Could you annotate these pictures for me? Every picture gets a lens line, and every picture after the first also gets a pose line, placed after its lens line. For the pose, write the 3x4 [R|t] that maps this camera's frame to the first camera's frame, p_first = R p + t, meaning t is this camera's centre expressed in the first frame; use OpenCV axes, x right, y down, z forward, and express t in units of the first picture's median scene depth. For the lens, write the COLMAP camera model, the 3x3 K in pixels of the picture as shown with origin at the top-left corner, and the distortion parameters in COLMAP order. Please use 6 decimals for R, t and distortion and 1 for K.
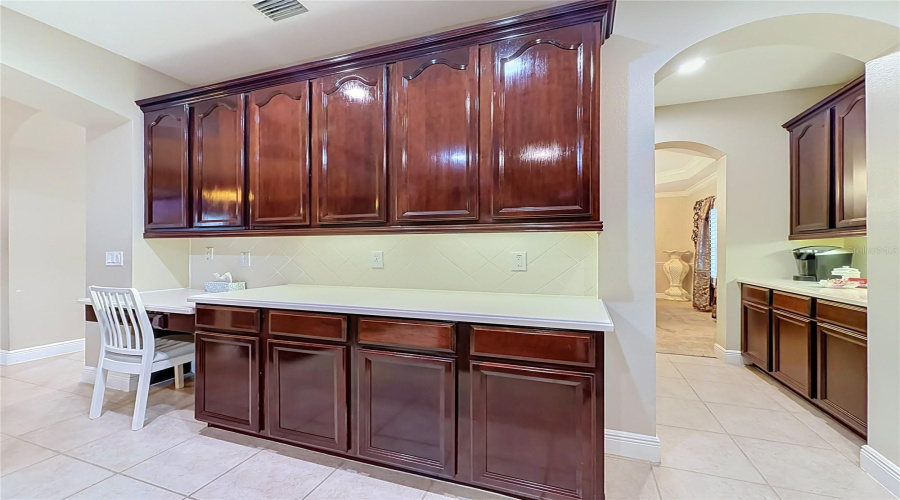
lens RADIAL K [[363.6, 0, 450.0], [0, 363.6, 250.0], [0, 0, 1]] dist [0.002132, 0.000482]
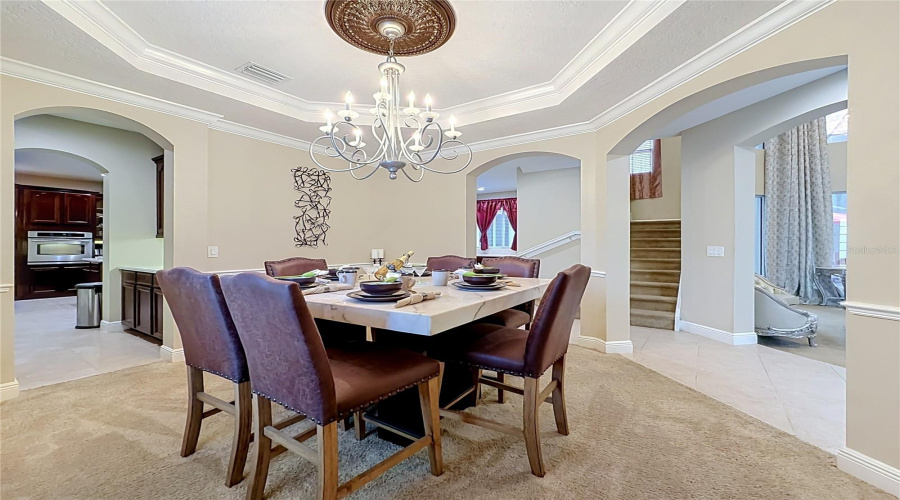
lens RADIAL K [[363.6, 0, 450.0], [0, 363.6, 250.0], [0, 0, 1]] dist [0.002132, 0.000482]
pose [[0.260753, -0.008388, 0.965369, -0.184323], [-0.003371, 0.999948, 0.009599, 0.002199], [-0.965400, -0.005757, 0.260711, -0.543704]]
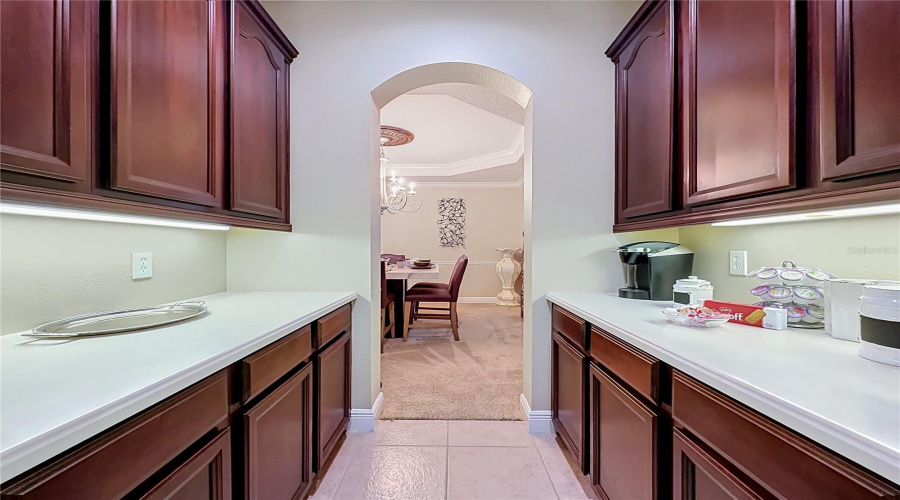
lens RADIAL K [[372.3, 0, 452.8], [0, 372.3, 251.3], [0, 0, 1]] dist [-0.000315, 0.000075]
pose [[0.938201, -0.002633, 0.346081, 0.463830], [-0.000429, 0.999961, 0.008771, 0.000141], [-0.346091, -0.008378, 0.938163, 0.510959]]
